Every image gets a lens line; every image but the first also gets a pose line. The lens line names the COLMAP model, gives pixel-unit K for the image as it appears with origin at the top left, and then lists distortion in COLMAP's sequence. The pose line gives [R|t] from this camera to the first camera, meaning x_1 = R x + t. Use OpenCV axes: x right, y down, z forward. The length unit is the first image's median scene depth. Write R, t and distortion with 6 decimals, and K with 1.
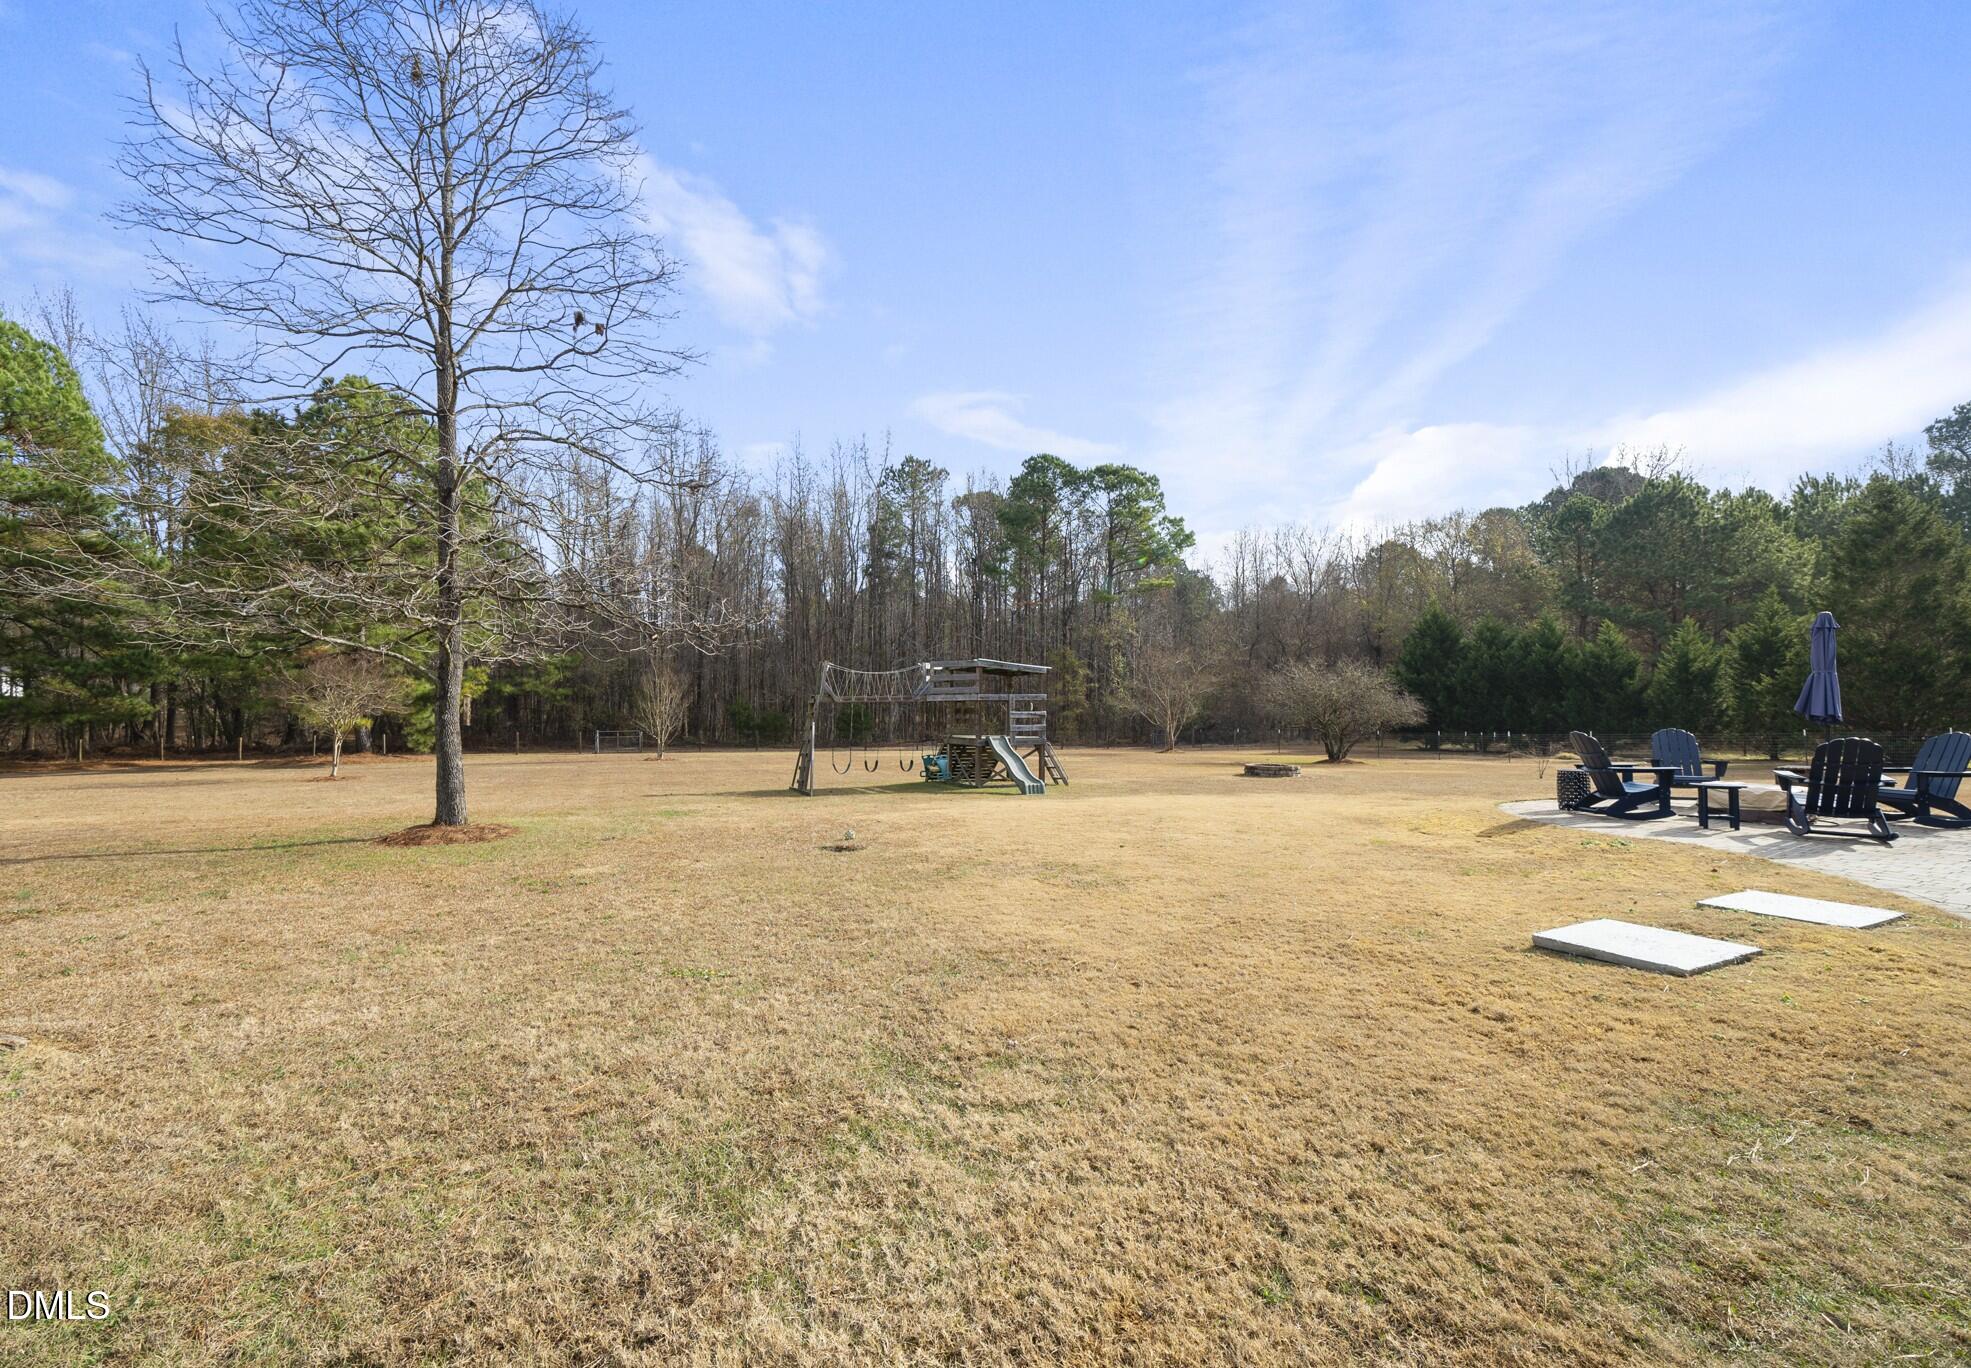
lens RADIAL K [[828.9, 0, 942.3], [0, 828.9, 686.0], [0, 0, 1]] dist [-0.003419, 0.000039]
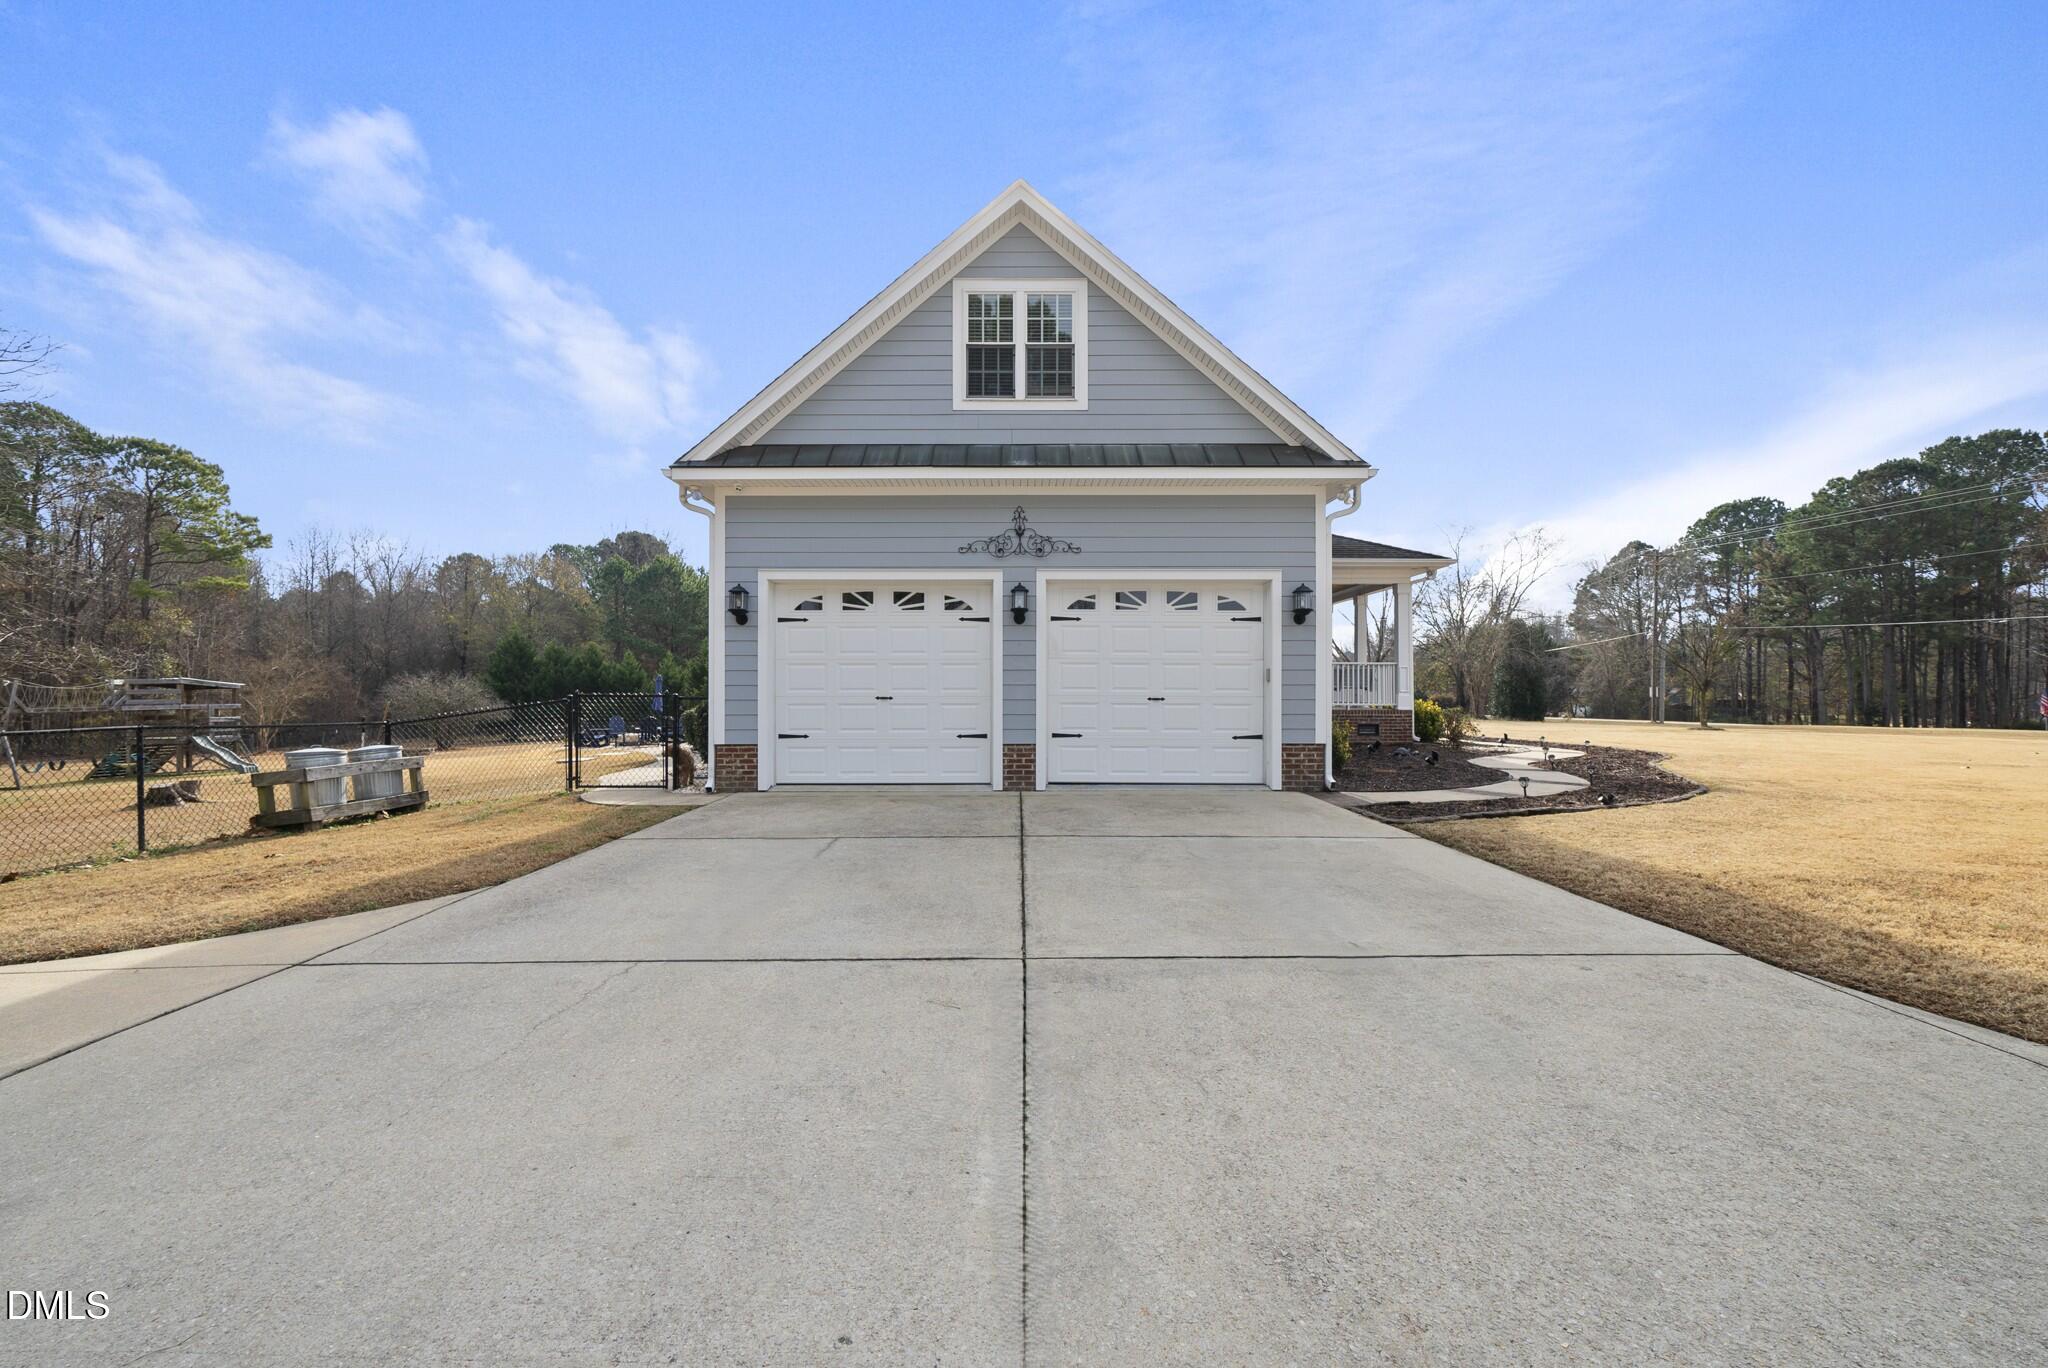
lens RADIAL K [[827.4, 0, 1011.5], [0, 827.4, 682.4], [0, 0, 1]] dist [-0.002697, 0.000175]
pose [[0.464582, 0.011197, 0.885460, -0.157180], [-0.008067, 0.999932, -0.008412, -0.007776], [-0.885494, -0.003235, 0.464640, -0.240797]]
